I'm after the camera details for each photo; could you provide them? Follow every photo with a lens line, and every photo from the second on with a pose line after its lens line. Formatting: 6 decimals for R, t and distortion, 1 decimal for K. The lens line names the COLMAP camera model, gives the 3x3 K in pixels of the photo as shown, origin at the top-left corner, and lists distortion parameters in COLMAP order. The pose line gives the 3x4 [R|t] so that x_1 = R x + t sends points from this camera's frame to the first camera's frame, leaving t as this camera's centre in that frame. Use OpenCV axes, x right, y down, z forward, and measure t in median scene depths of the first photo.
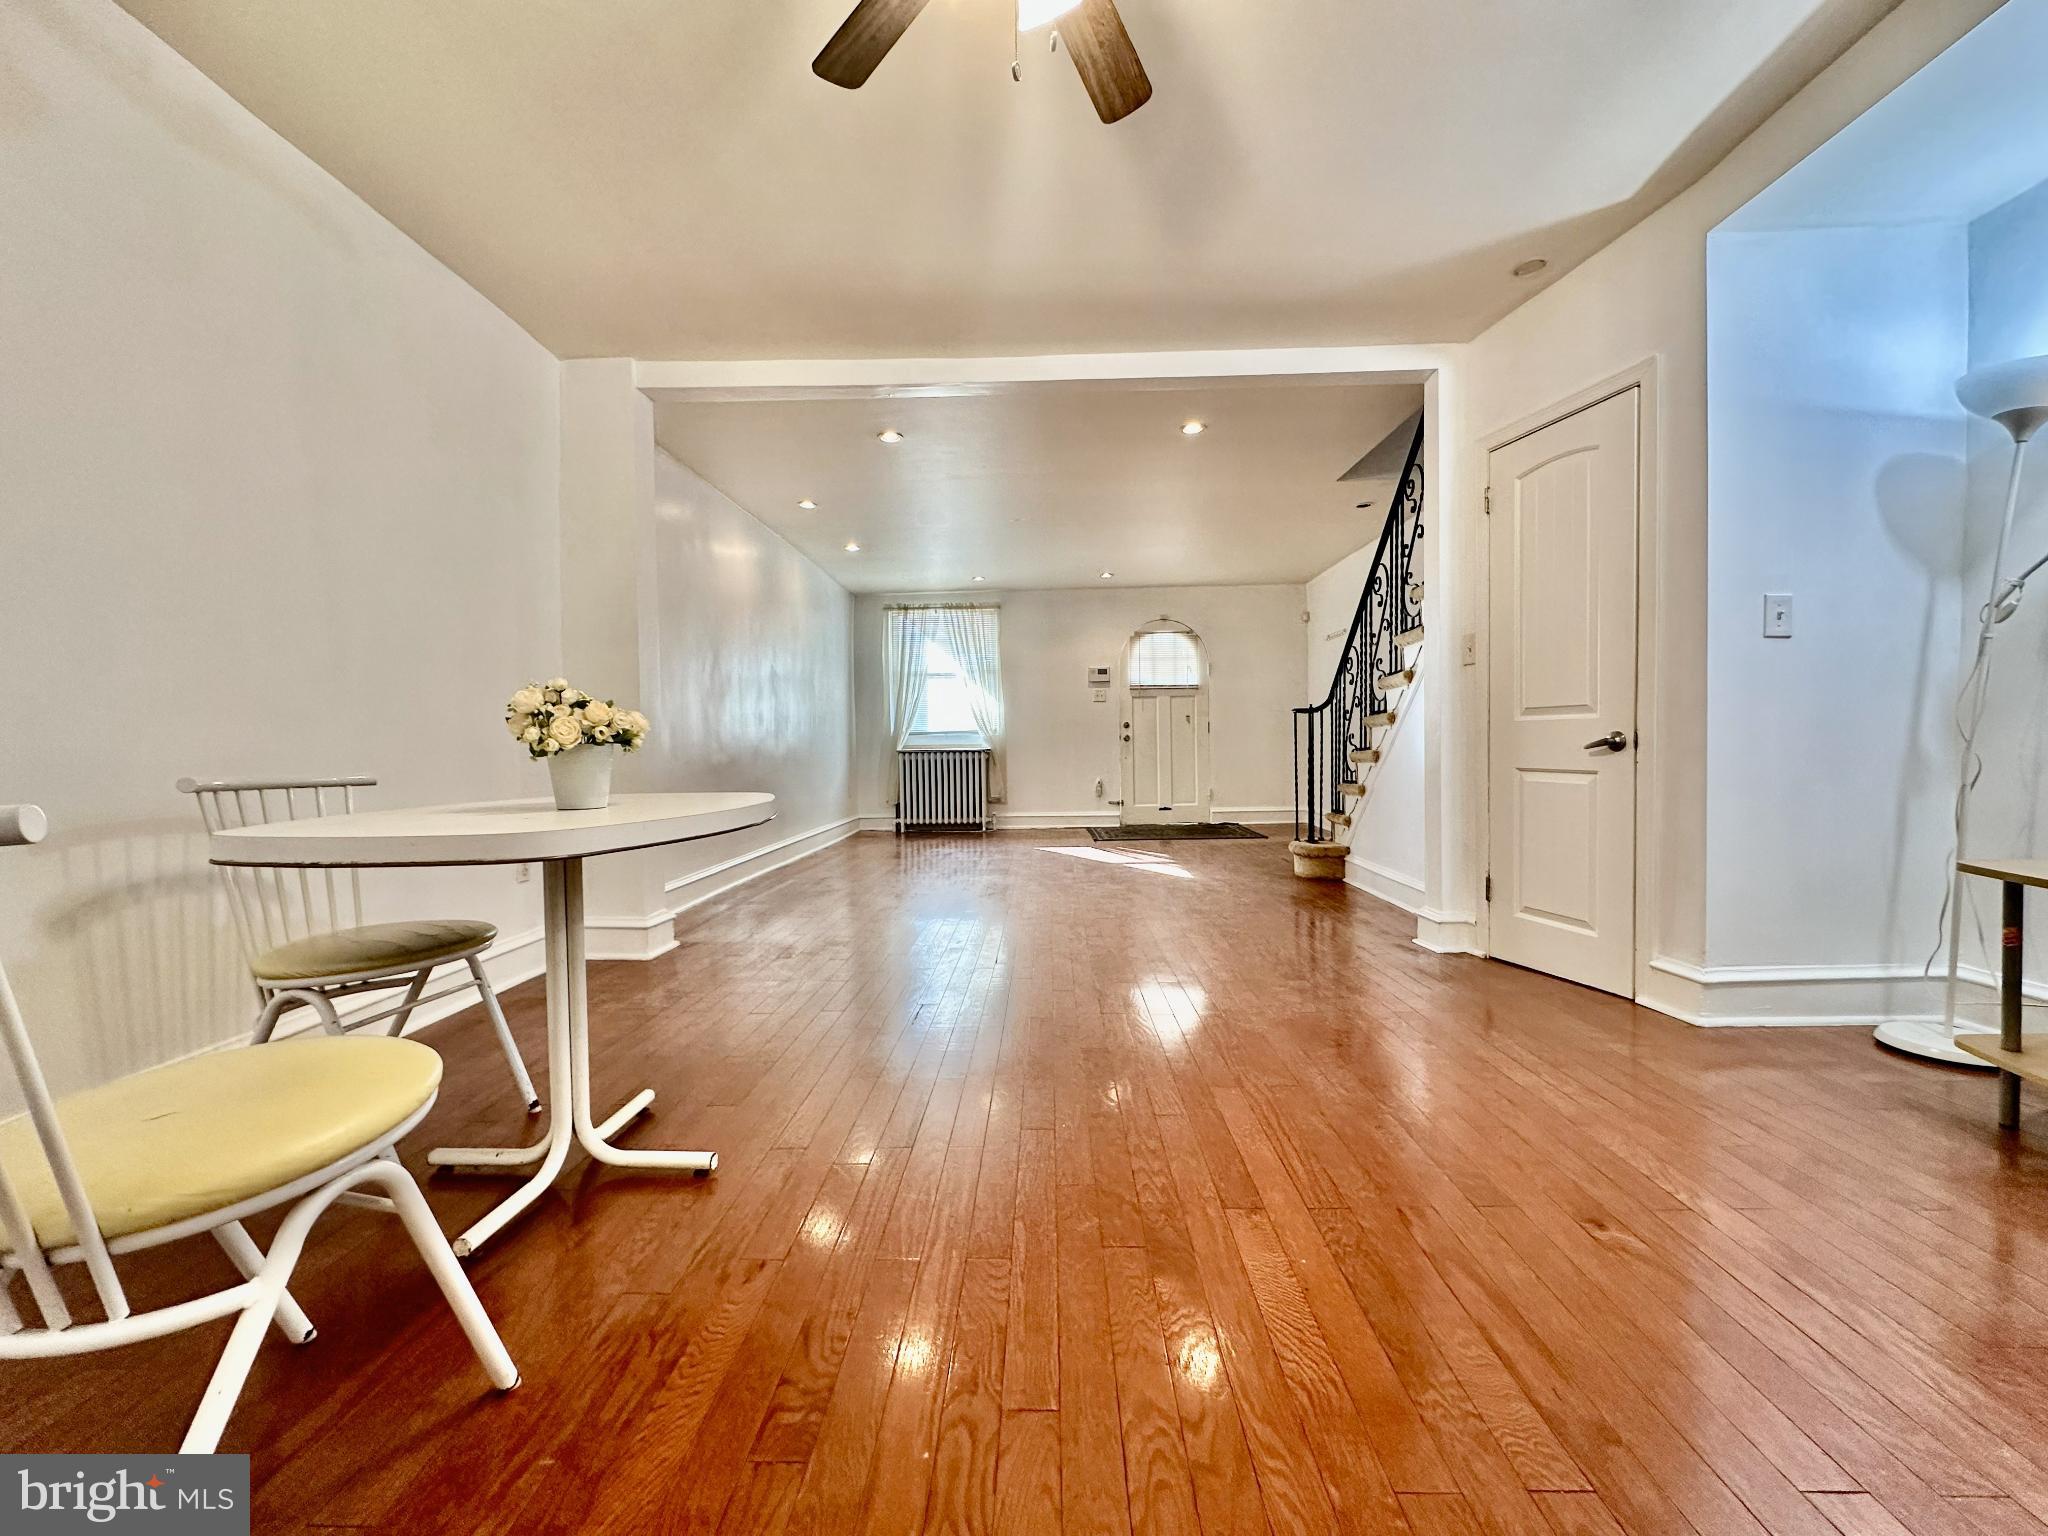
lens RADIAL K [[816.5, 0, 1026.2], [0, 816.5, 765.1], [0, 0, 1]] dist [-0.004411, -0.000059]
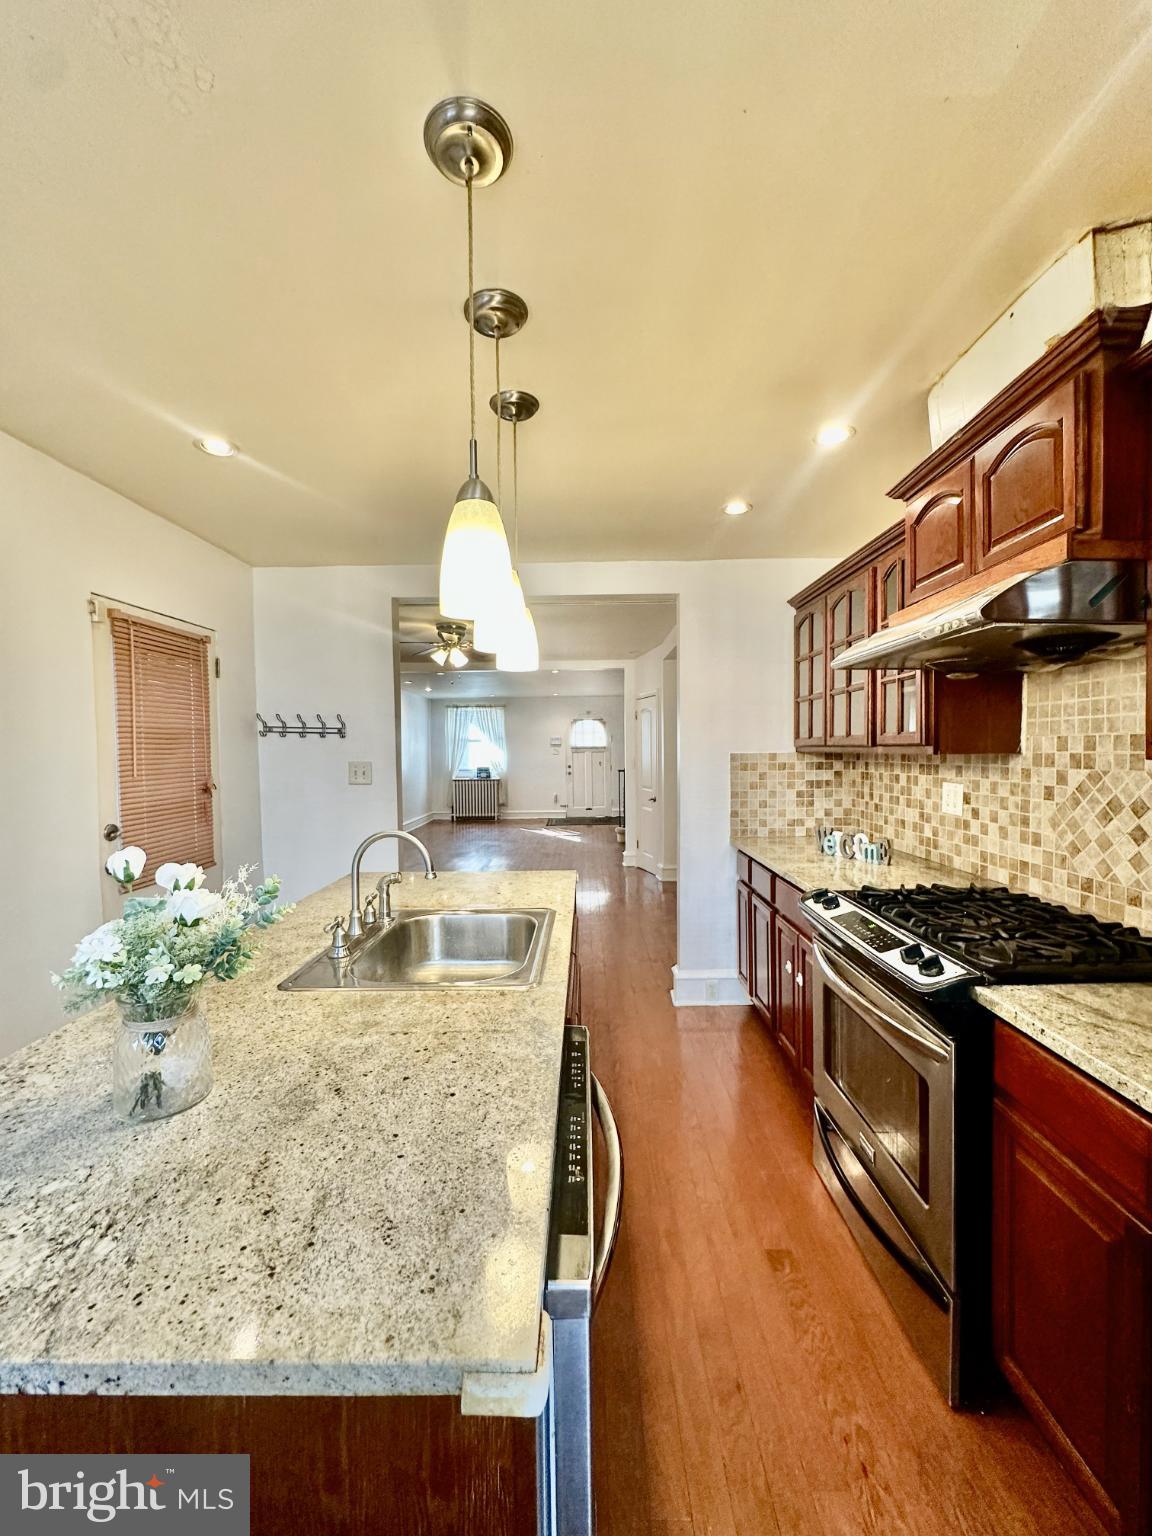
lens RADIAL K [[612.4, 0, 576.0], [0, 612.4, 768.0], [0, 0, 1]] dist [-0.004411, -0.000059]
pose [[0.999855, 0.002963, 0.016754, 0.115874], [-0.003049, 0.999982, 0.005108, -0.053703], [-0.016739, -0.005158, 0.999847, -0.482065]]
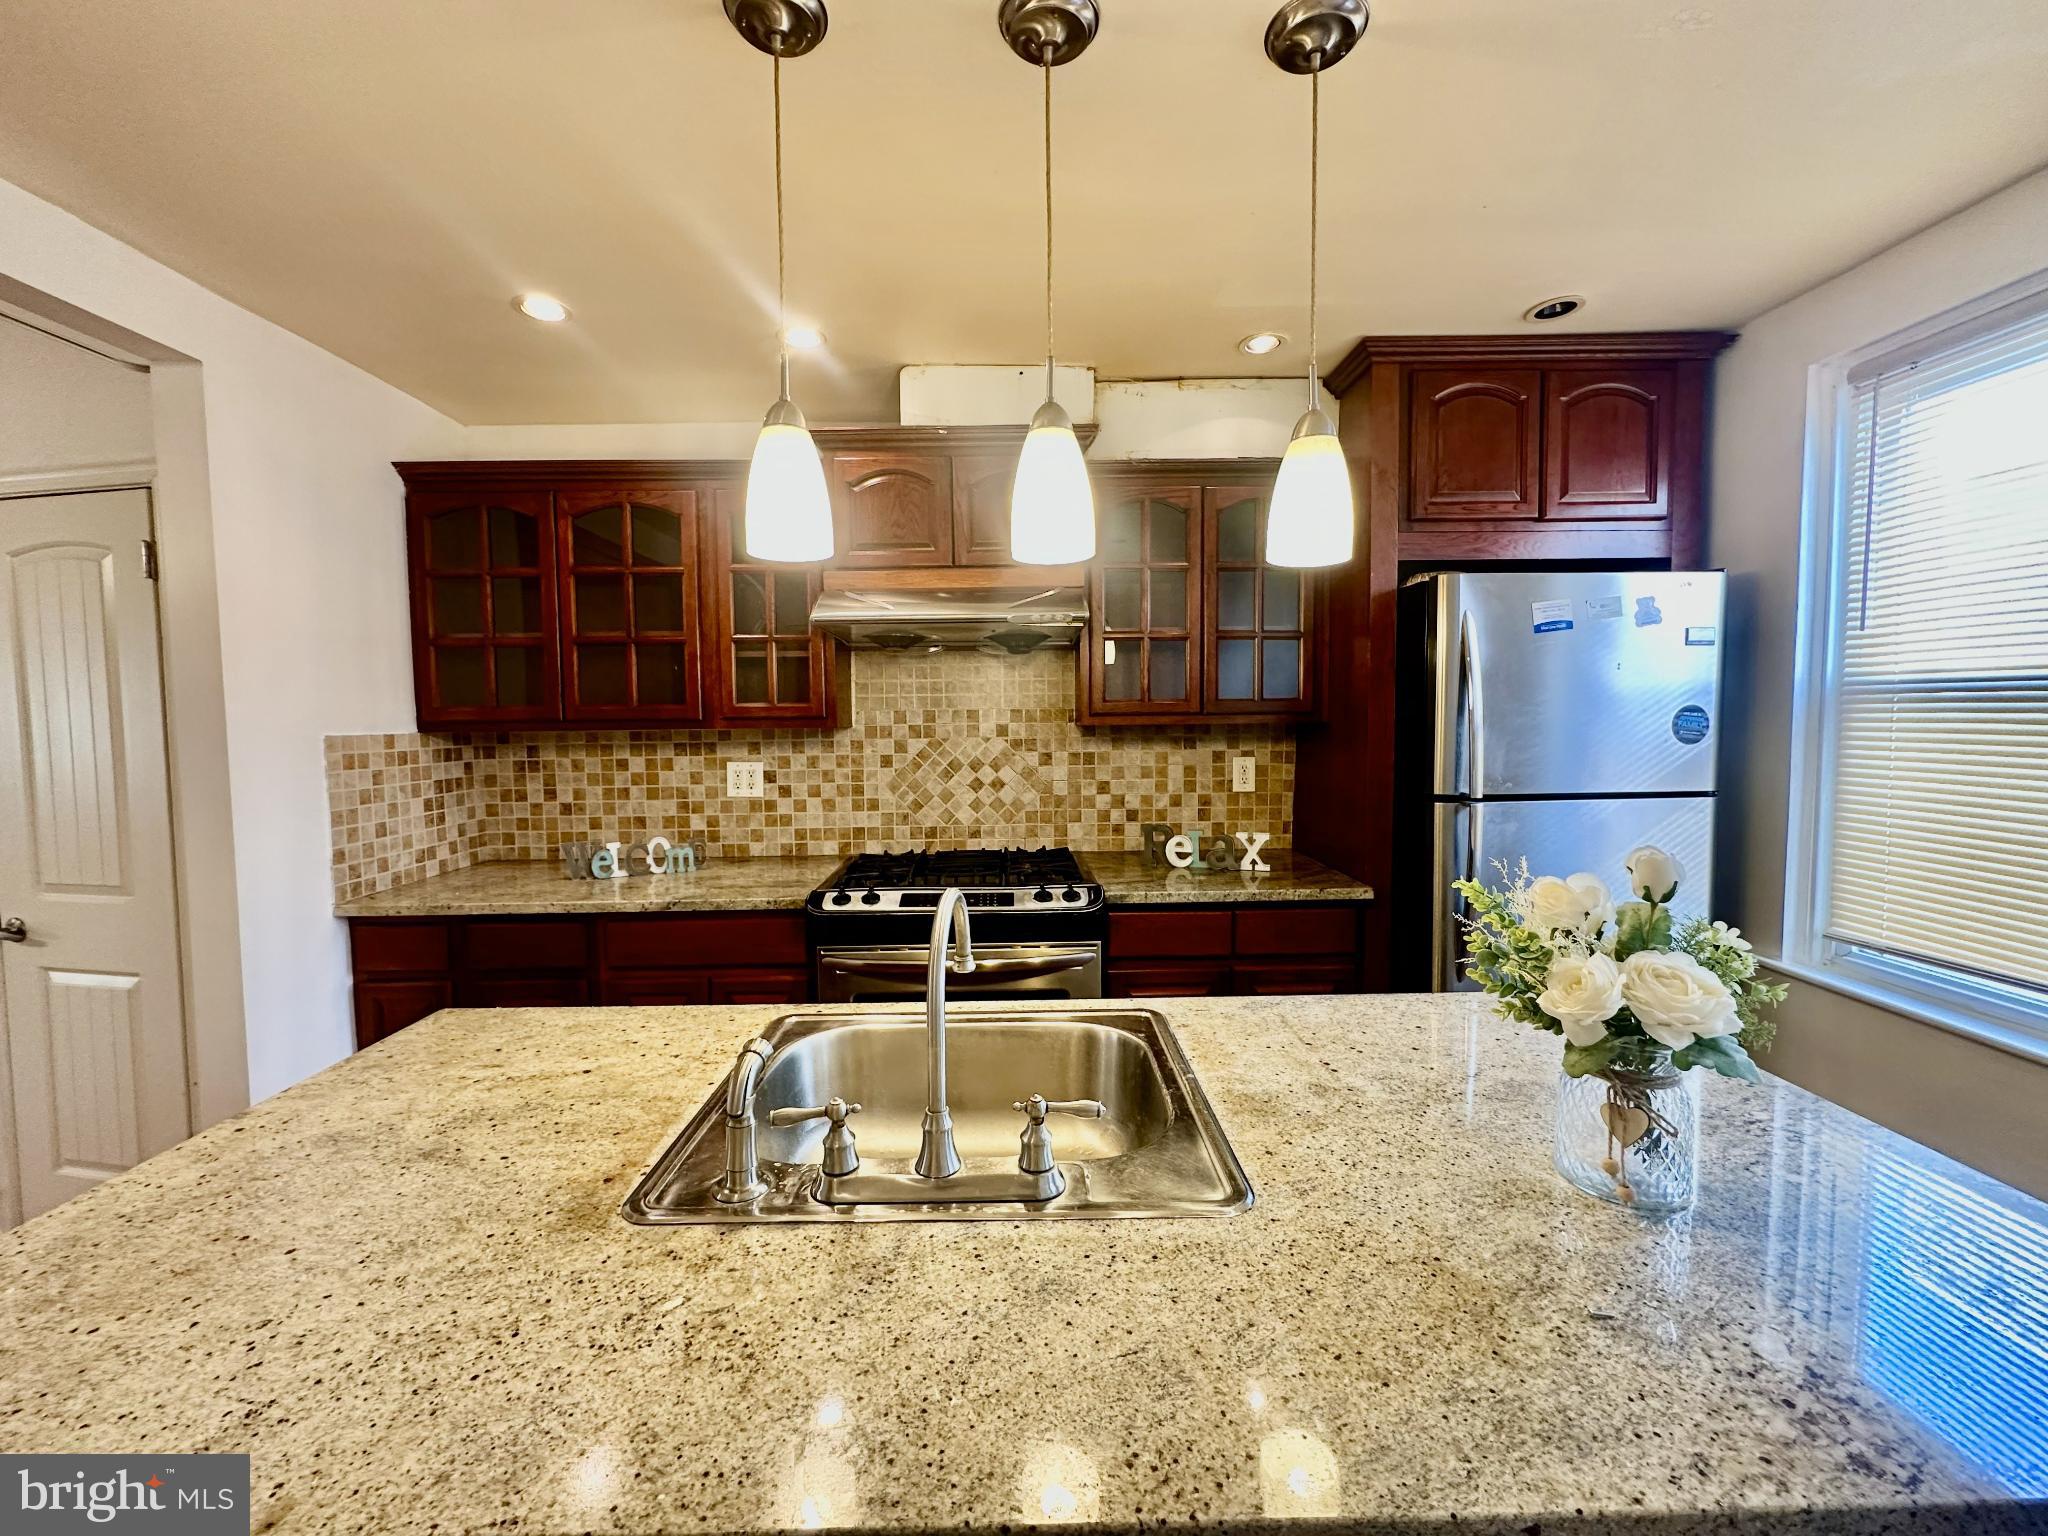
lens RADIAL K [[816.5, 0, 1026.2], [0, 816.5, 765.1], [0, 0, 1]] dist [-0.004411, -0.000059]
pose [[-0.048454, -0.043113, 0.997895, -0.049511], [0.038779, 0.998234, 0.045010, -0.055223], [-0.998072, 0.040878, -0.046697, -0.298417]]
